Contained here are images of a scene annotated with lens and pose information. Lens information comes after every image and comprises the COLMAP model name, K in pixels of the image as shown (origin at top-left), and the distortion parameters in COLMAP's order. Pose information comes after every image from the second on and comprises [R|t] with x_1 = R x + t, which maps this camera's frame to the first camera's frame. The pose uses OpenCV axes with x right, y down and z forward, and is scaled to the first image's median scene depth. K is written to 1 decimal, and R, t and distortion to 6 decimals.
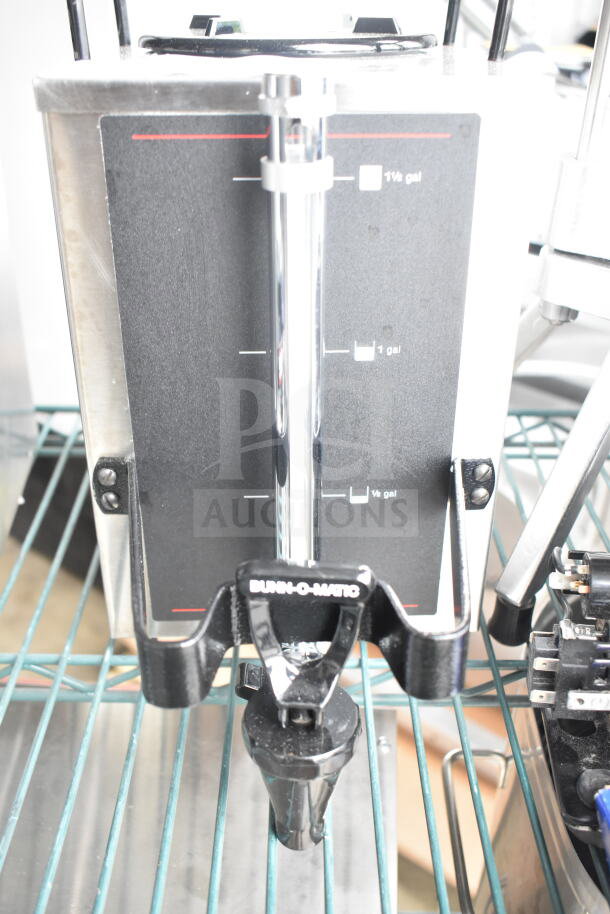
lens RADIAL K [[872.7, 0, 305.9], [0, 872.7, 456.3], [0, 0, 1]] dist [-0.043300, 0.000000]
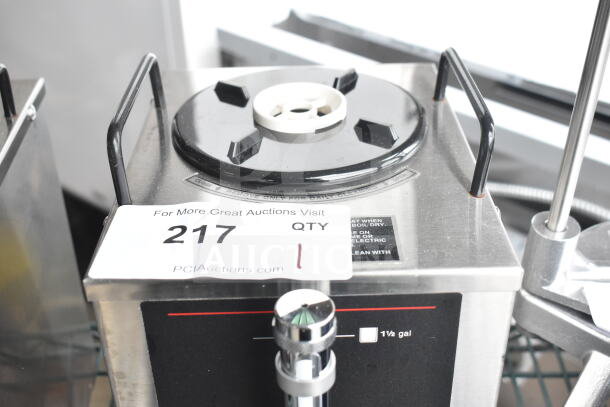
lens RADIAL K [[742.4, 0, 304.9], [0, 742.4, 202.5], [0, 0, 1]] dist [0.026355, 0.000000]
pose [[0.999575, -0.009193, -0.027648, 0.017494], [0.011198, 0.997248, 0.073284, -0.575393], [0.026898, -0.073563, 0.996928, -0.001116]]
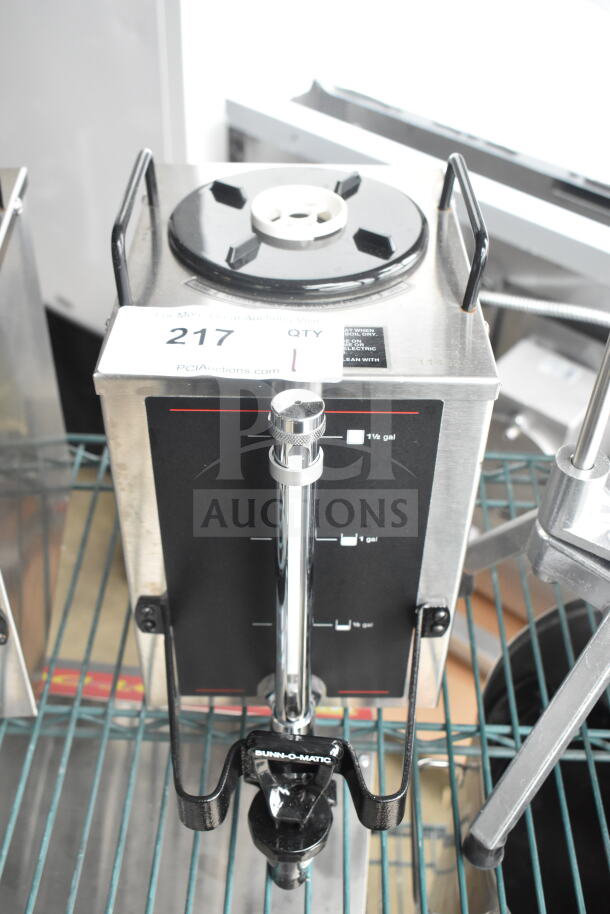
lens RADIAL K [[976.5, 0, 302.2], [0, 976.5, 458.2], [0, 0, 1]] dist [-0.025420, 0.000000]
pose [[0.999290, 0.032331, -0.019367, 0.025170], [-0.027411, 0.976167, 0.215282, -0.595080], [0.025866, -0.214598, 0.976360, -0.404502]]
